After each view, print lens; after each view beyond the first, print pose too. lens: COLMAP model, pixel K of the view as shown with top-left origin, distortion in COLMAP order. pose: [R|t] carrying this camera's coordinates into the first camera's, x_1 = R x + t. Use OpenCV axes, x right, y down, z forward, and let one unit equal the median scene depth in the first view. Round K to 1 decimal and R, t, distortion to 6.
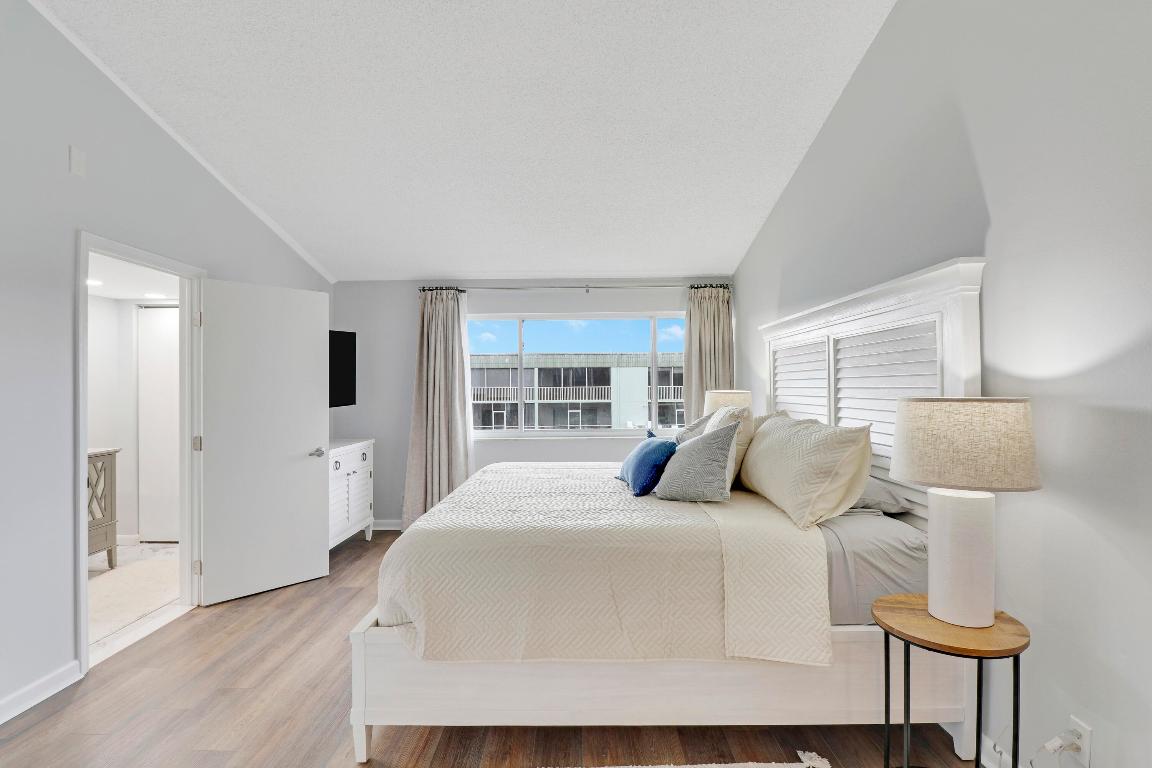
lens RADIAL K [[541.7, 0, 578.2], [0, 541.7, 382.5], [0, 0, 1]] dist [-0.013090, -0.002955]
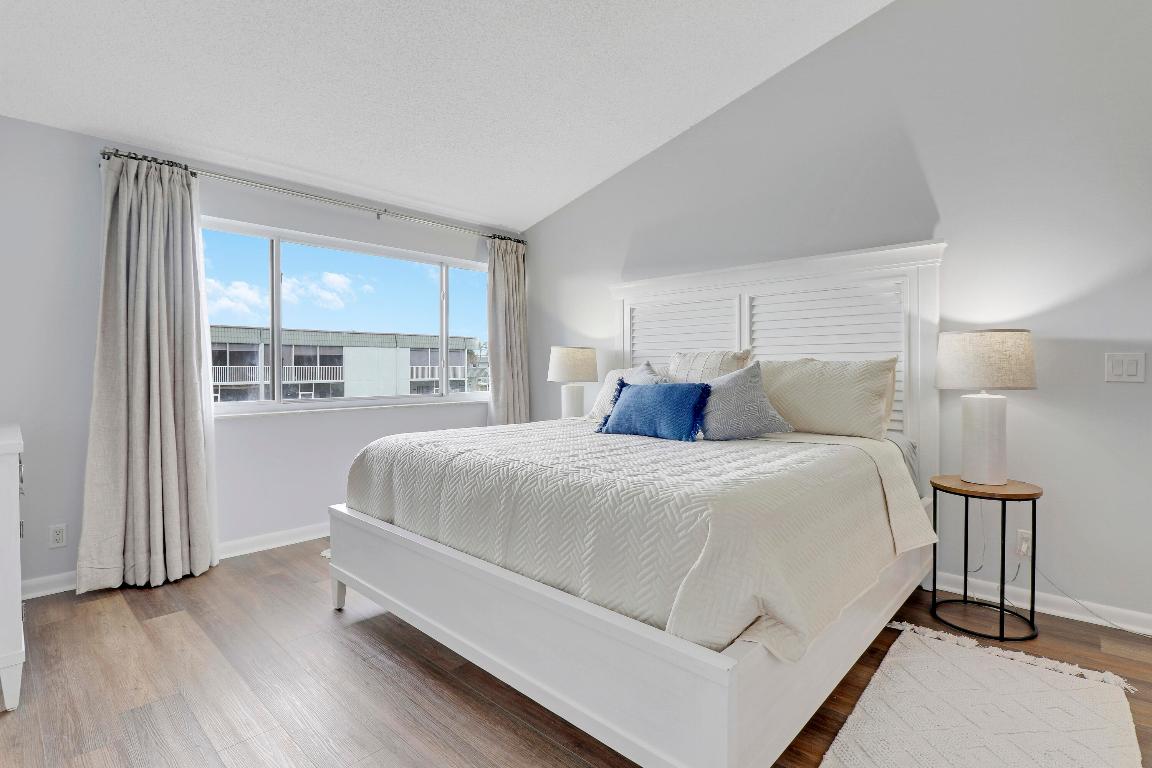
lens RADIAL K [[541.7, 0, 579.9], [0, 541.7, 382.4], [0, 0, 1]] dist [-0.013090, -0.002955]
pose [[0.676992, -0.011872, 0.735895, -0.373070], [-0.009785, 0.999636, 0.025129, 0.046564], [-0.735925, -0.024213, 0.676630, 0.268058]]
